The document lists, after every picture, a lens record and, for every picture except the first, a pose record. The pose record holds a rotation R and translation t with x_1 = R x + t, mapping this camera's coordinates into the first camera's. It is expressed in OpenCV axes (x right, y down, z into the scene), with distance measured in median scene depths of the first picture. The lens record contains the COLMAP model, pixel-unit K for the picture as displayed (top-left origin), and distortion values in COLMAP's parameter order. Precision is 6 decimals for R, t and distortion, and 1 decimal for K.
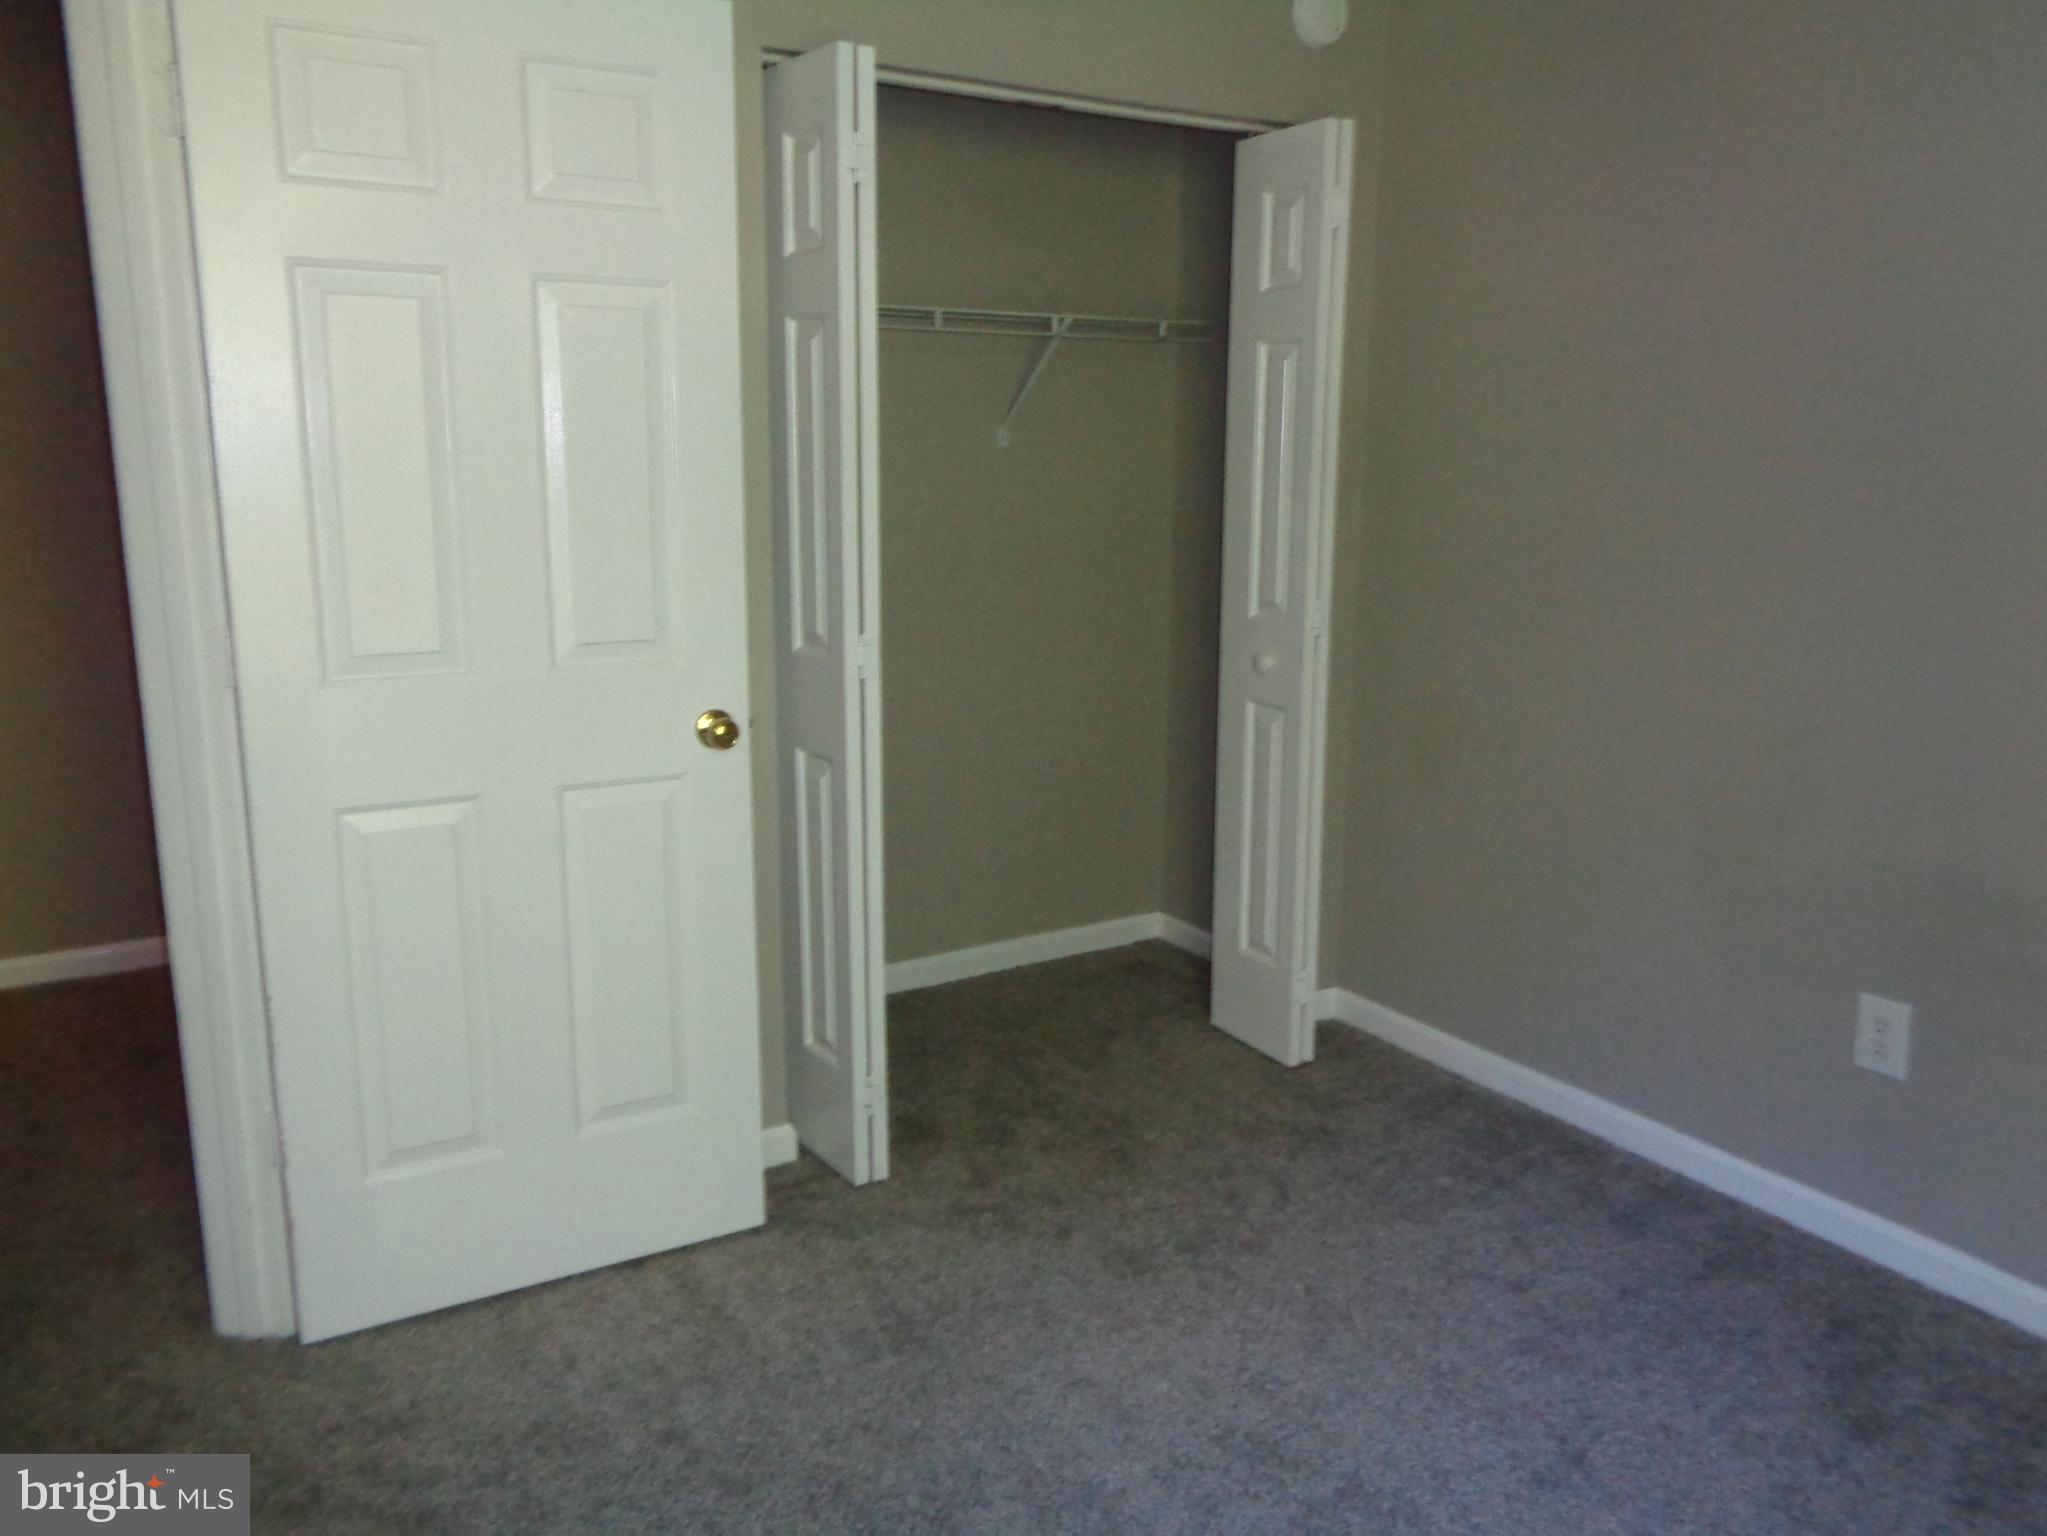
lens RADIAL K [[1558.1, 0, 1023.5], [0, 1558.1, 768.0], [0, 0, 1]] dist [0.001074, -0.000004]
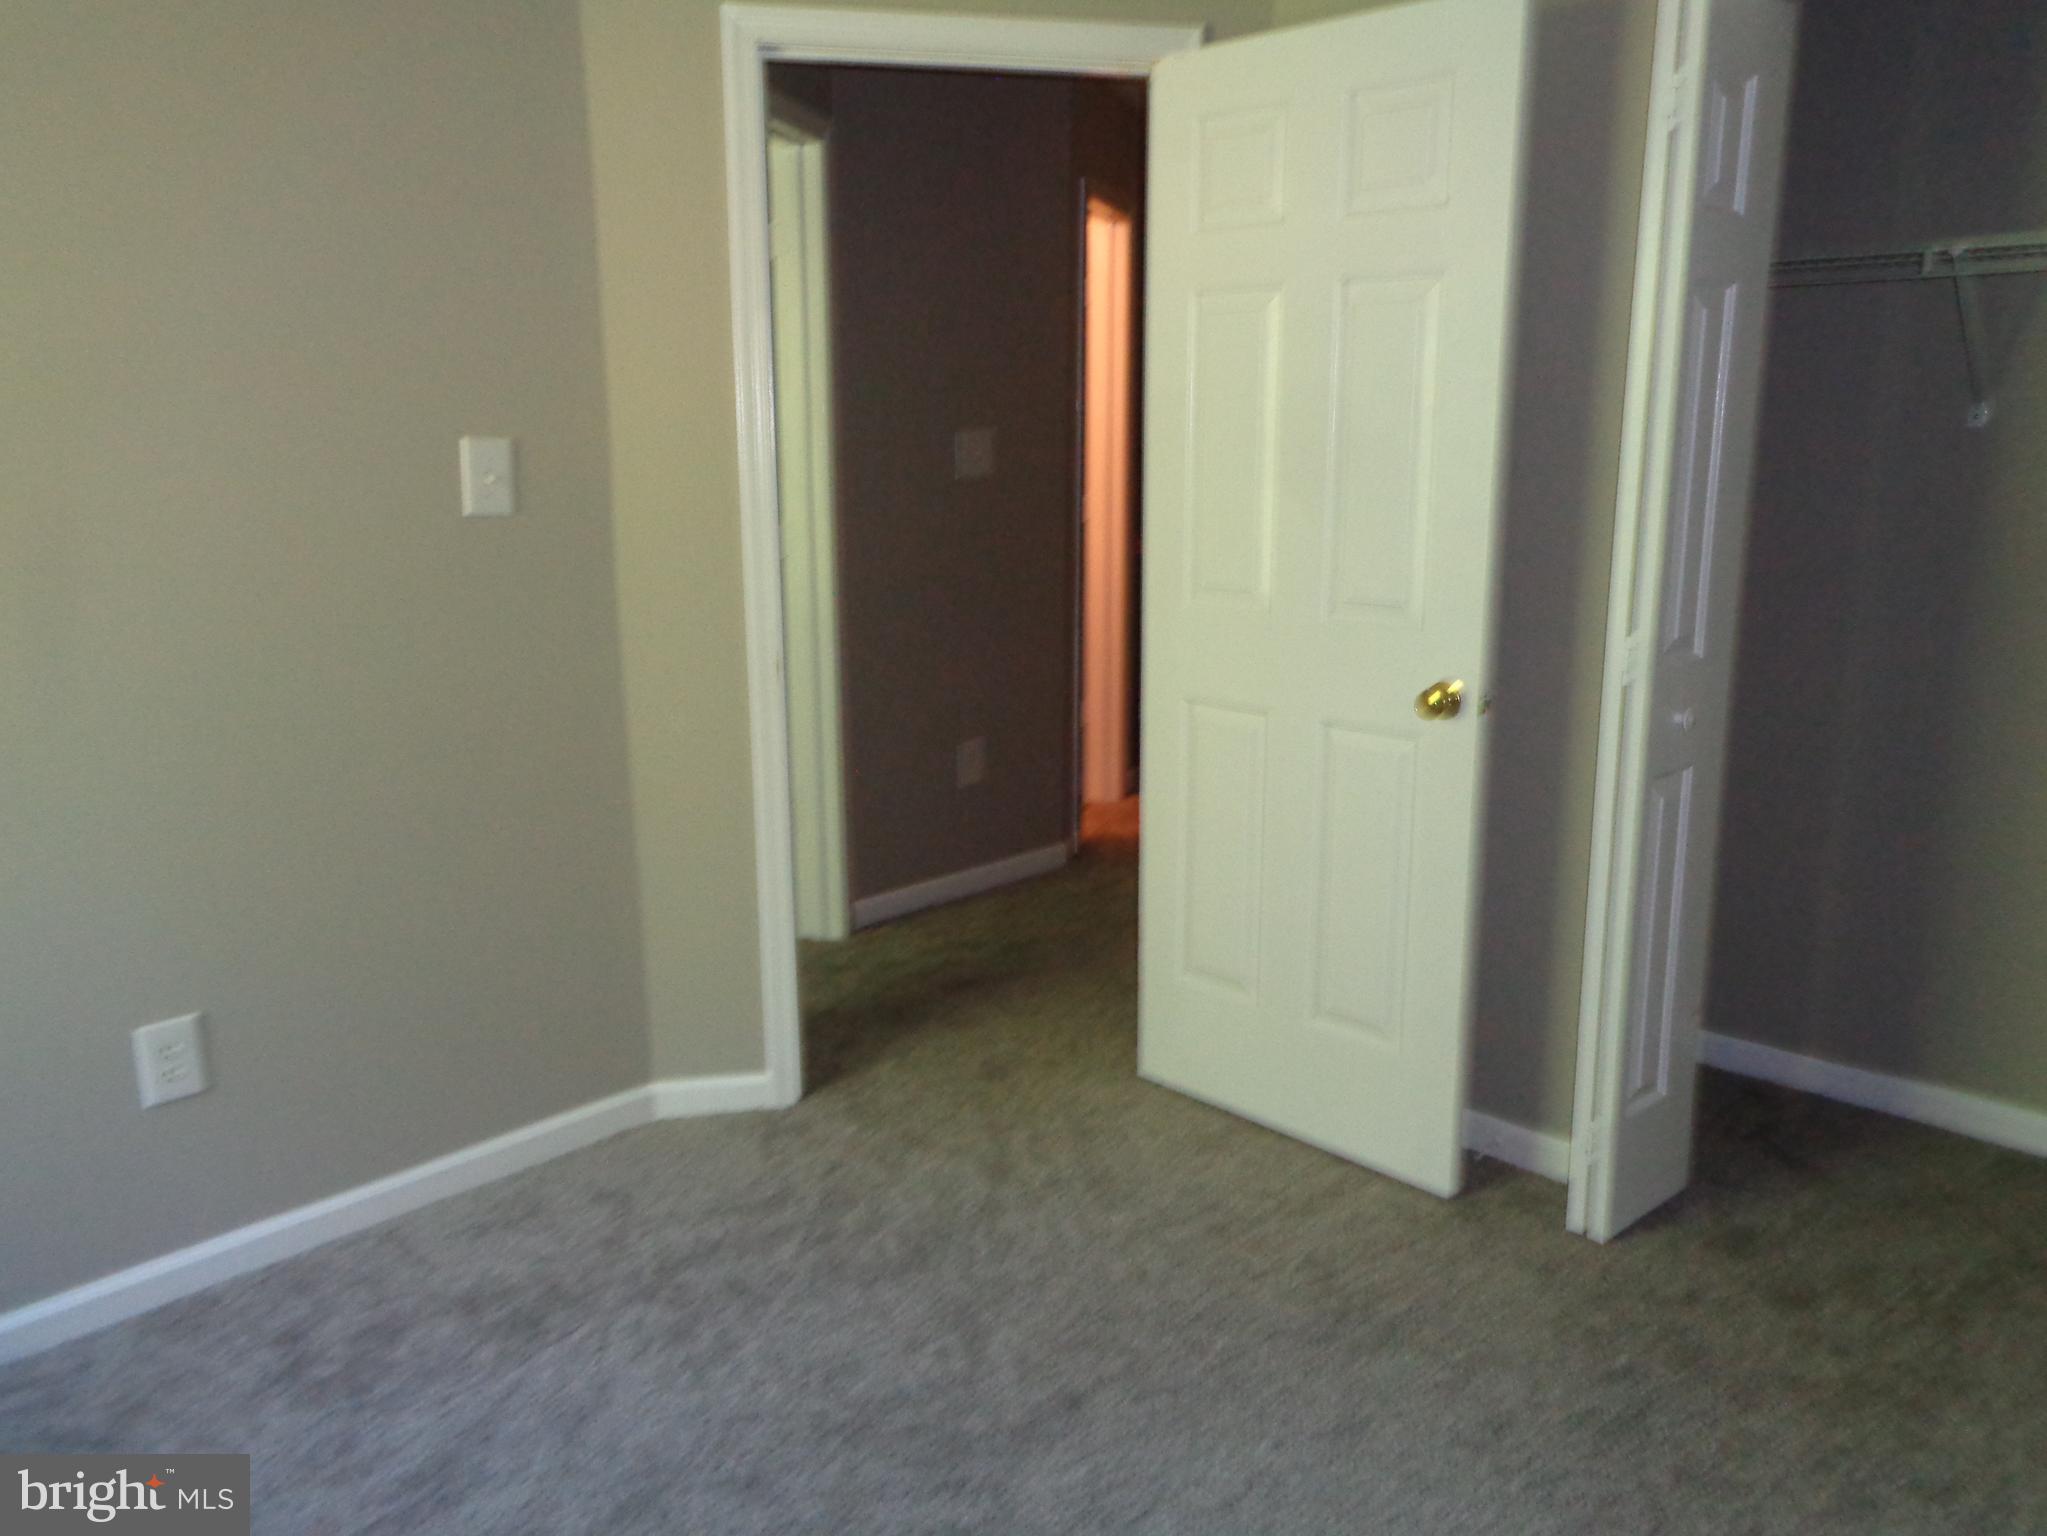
lens RADIAL K [[1558.1, 0, 1023.5], [0, 1558.1, 768.0], [0, 0, 1]] dist [0.001074, -0.000004]
pose [[0.232801, 0.208191, -0.949979, 0.719819], [-0.193791, 0.967159, 0.164466, -0.095612], [0.953021, 0.145810, 0.265501, 0.456653]]
